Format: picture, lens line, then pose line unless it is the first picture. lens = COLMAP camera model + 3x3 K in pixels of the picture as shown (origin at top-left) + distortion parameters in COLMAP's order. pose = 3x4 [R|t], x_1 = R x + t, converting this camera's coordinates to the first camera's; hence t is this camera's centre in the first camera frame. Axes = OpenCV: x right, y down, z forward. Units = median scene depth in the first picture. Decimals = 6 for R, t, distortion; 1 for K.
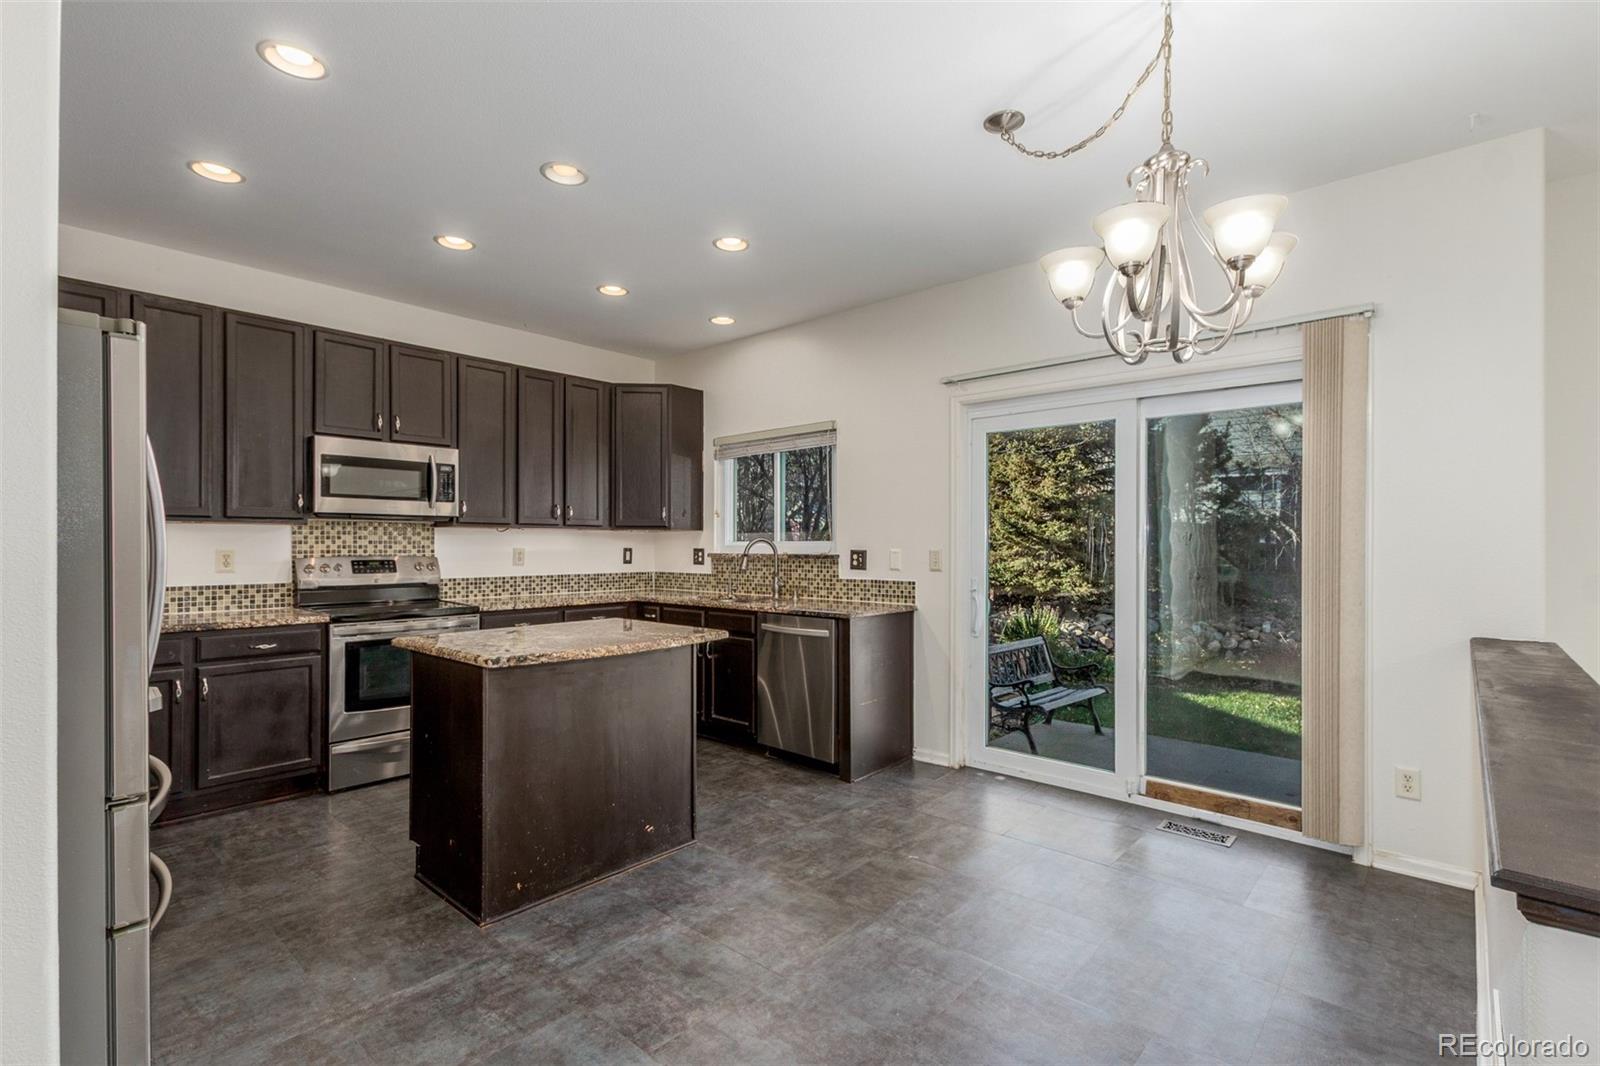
lens RADIAL K [[742.1, 0, 801.9], [0, 742.1, 535.6], [0, 0, 1]] dist [0.000666, -0.000269]
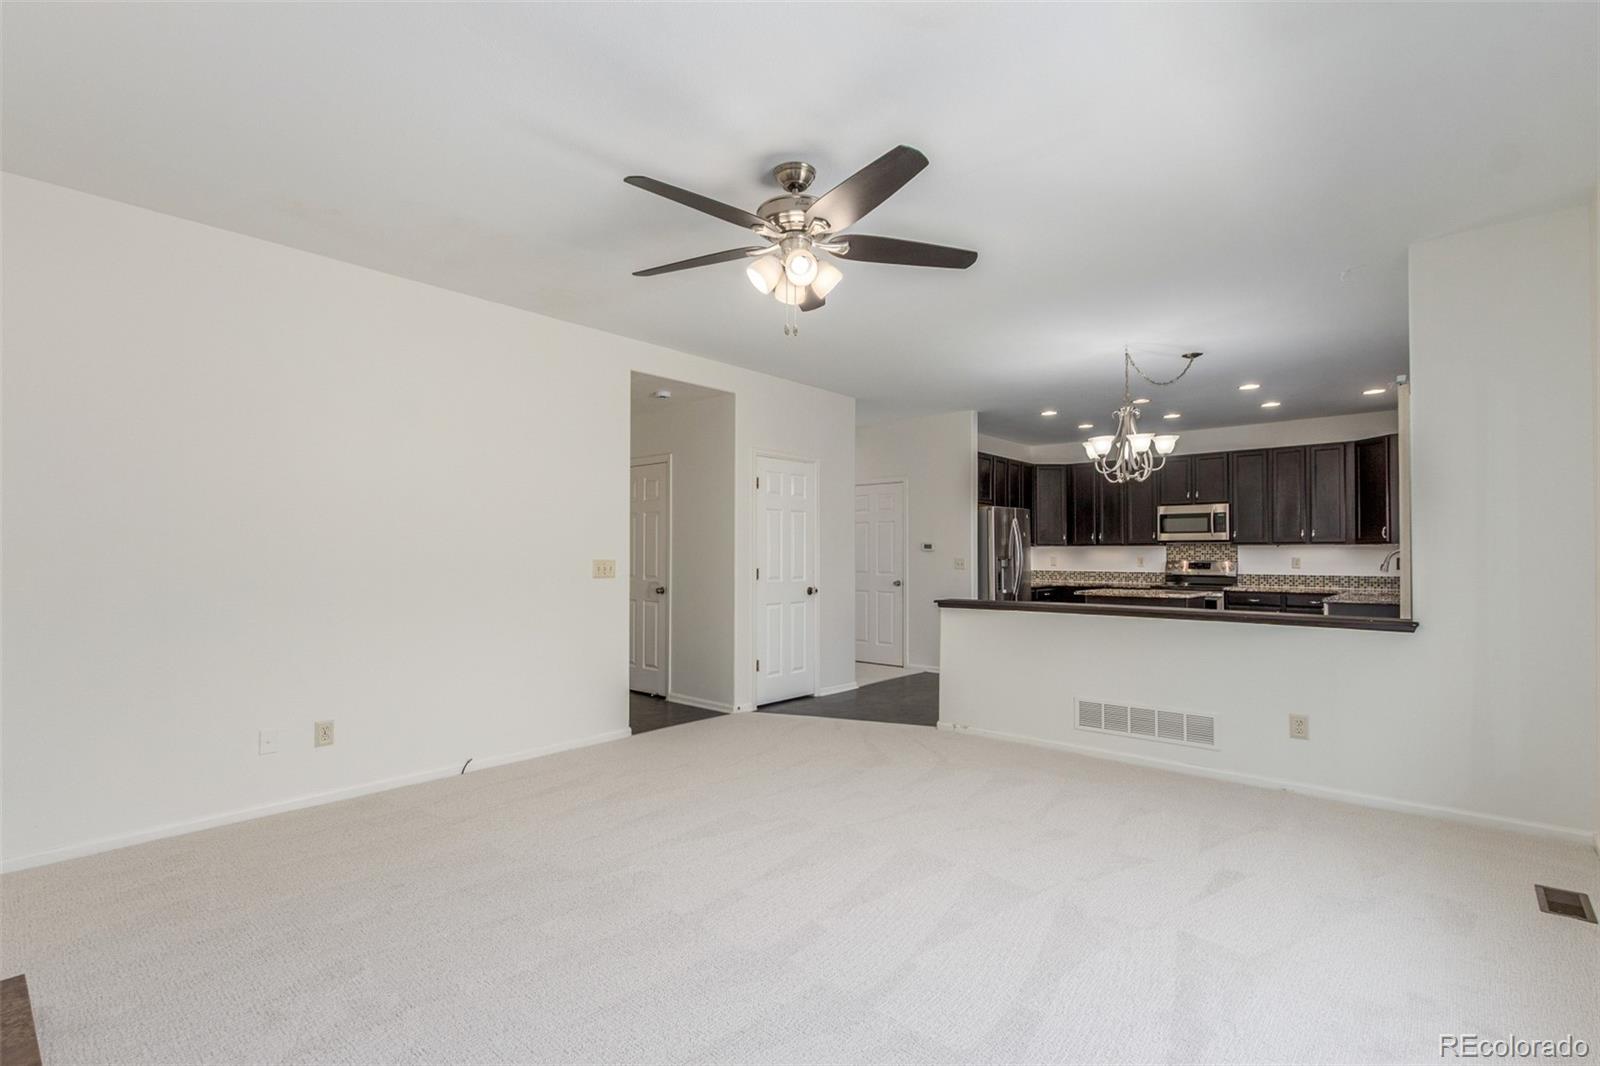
lens RADIAL K [[742.1, 0, 801.8], [0, 742.1, 539.5], [0, 0, 1]] dist [0.000666, -0.000269]
pose [[0.003835, -0.023892, -0.999707, 1.393403], [0.007471, 0.999687, -0.023863, 0.009744], [0.999965, -0.007377, 0.004012, -0.073100]]
